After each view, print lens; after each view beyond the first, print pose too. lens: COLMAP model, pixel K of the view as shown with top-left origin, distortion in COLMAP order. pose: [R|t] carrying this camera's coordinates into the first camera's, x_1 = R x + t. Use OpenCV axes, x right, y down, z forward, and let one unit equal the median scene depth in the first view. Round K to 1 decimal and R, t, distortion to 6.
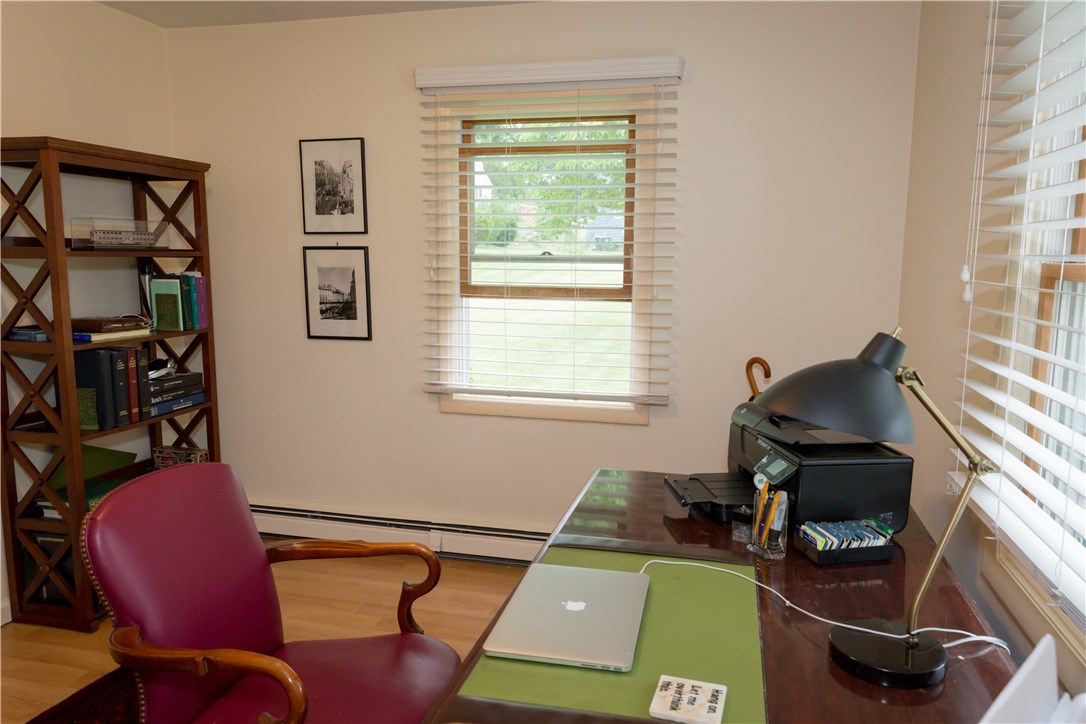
lens RADIAL K [[758.1, 0, 543.0], [0, 758.1, 362.0], [0, 0, 1]] dist [0.005345, 0.004391]
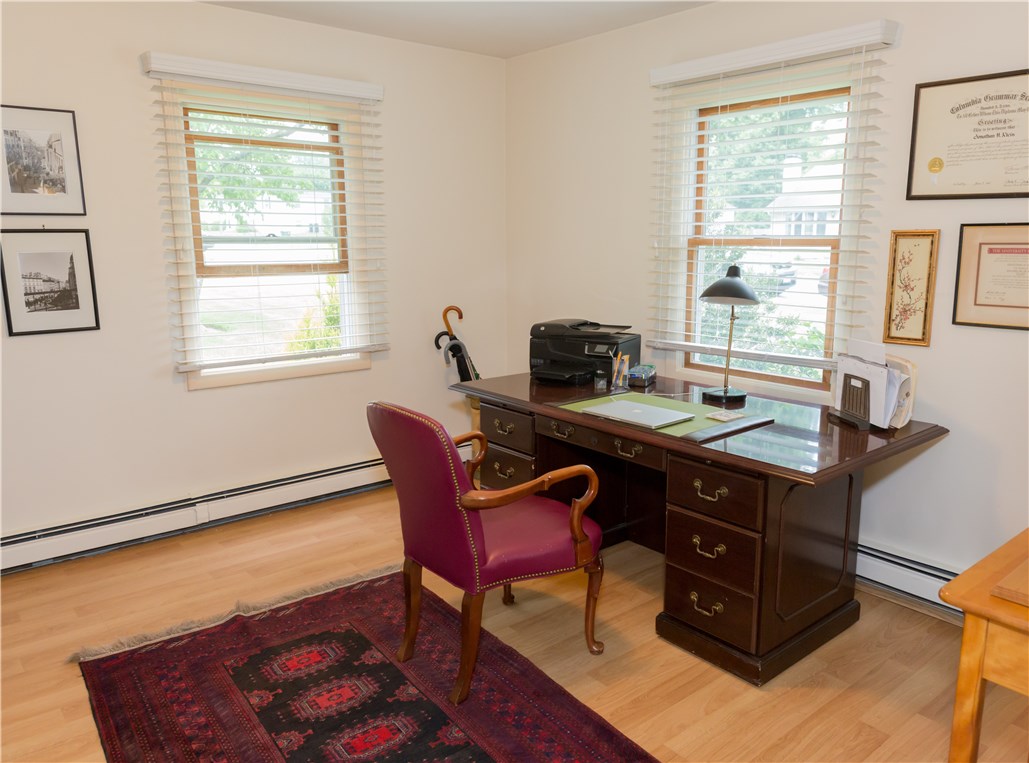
lens RADIAL K [[752.3, 0, 514.5], [0, 752.3, 381.5], [0, 0, 1]] dist [0.003282, -0.000401]
pose [[0.597020, -0.158186, 0.786476, -0.683957], [0.122722, 0.986836, 0.105326, 0.000245], [-0.792784, 0.033636, 0.608574, 0.020972]]
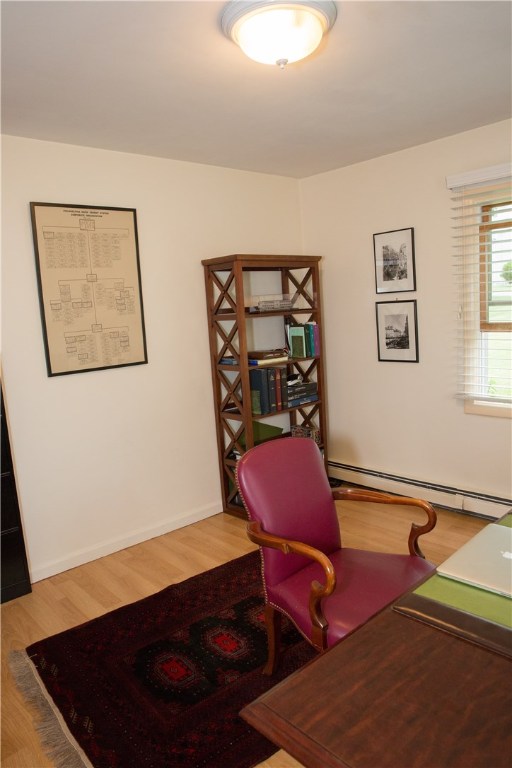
lens RADIAL K [[528.6, 0, 256.0], [0, 528.6, 384.0], [0, 0, 1]] dist [-0.060838, 0.002925]
pose [[0.833384, 0.019535, -0.552349, 0.079792], [-0.006077, 0.999639, 0.026185, -0.011956], [0.552661, -0.018466, 0.833202, -0.035958]]
